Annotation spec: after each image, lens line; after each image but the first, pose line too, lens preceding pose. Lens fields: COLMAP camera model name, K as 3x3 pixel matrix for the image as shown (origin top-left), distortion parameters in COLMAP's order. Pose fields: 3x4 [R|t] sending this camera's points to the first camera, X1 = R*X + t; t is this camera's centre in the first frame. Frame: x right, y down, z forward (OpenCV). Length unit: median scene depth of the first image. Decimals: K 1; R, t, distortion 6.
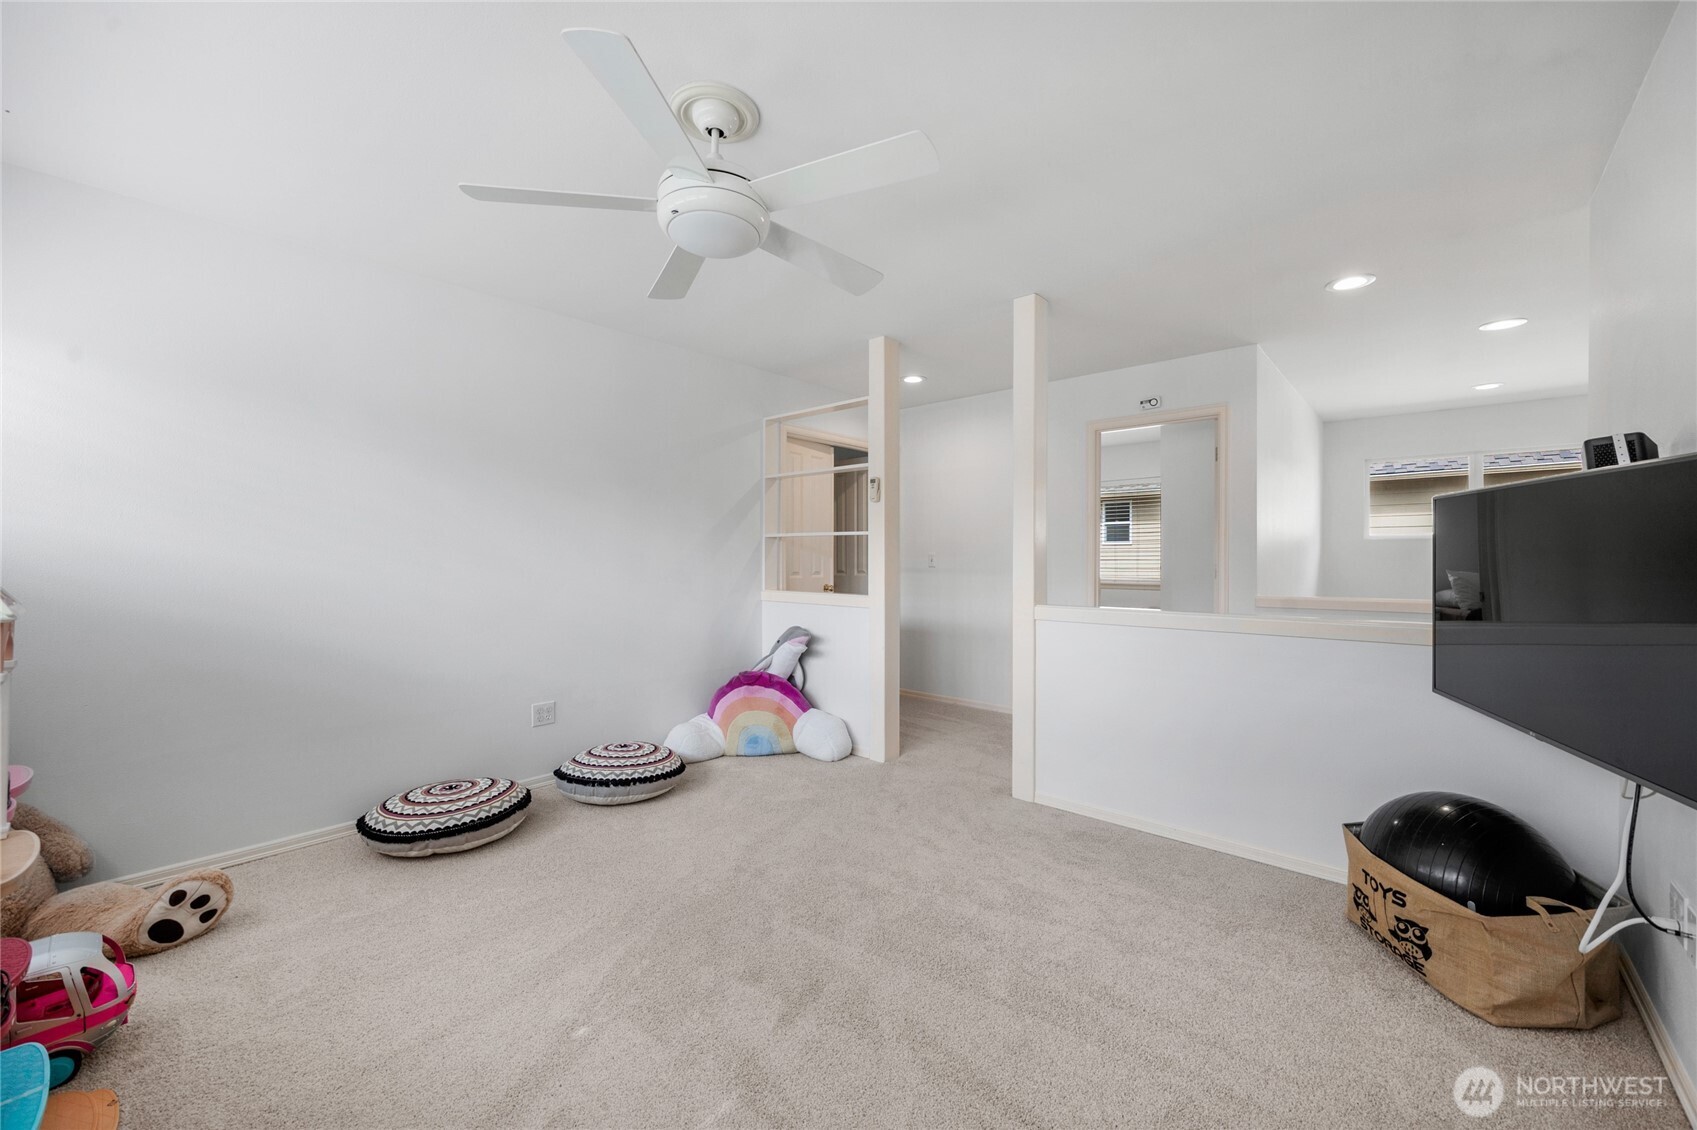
lens RADIAL K [[675.6, 0, 871.2], [0, 675.6, 564.7], [0, 0, 1]] dist [0.000501, -0.000071]
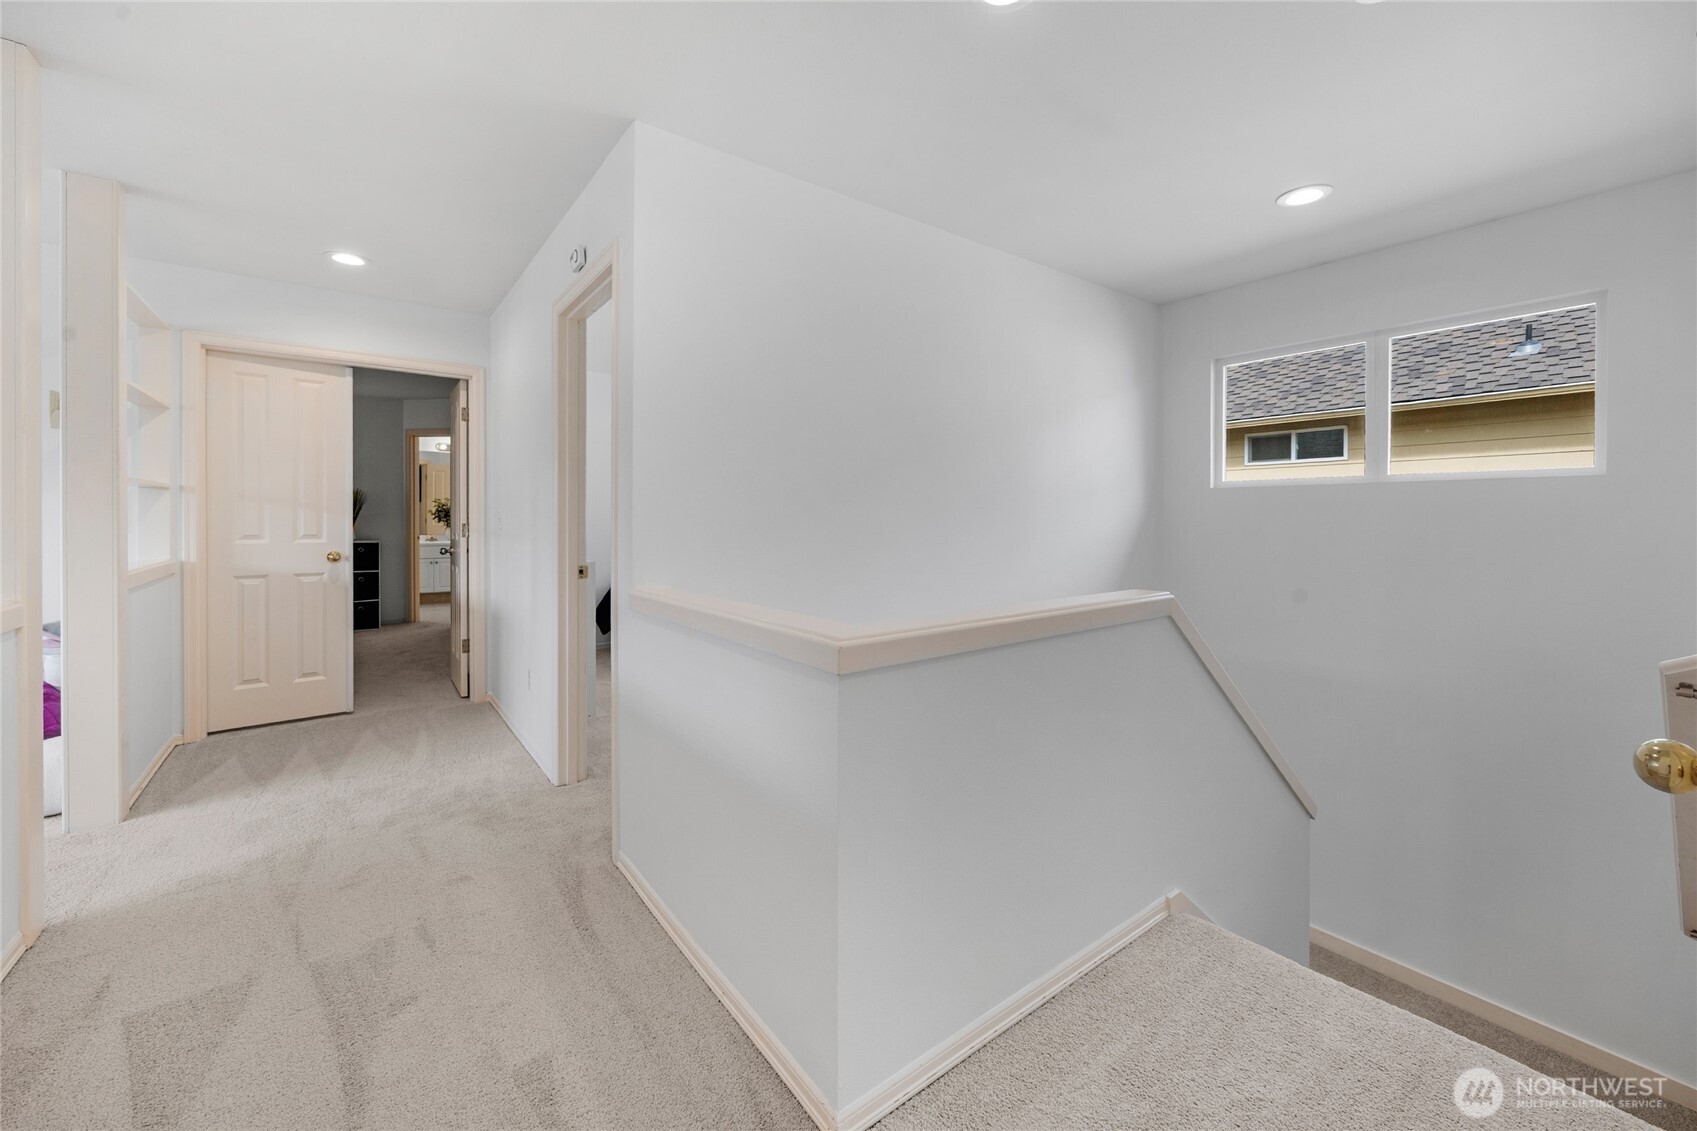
lens RADIAL K [[687.2, 0, 839.2], [0, 687.2, 535.6], [0, 0, 1]] dist [0.001617, -0.000091]
pose [[0.973499, 0.011497, -0.228402, 0.595042], [-0.007868, 0.999828, 0.016793, -0.005178], [0.228556, -0.014551, 0.973422, 0.345505]]
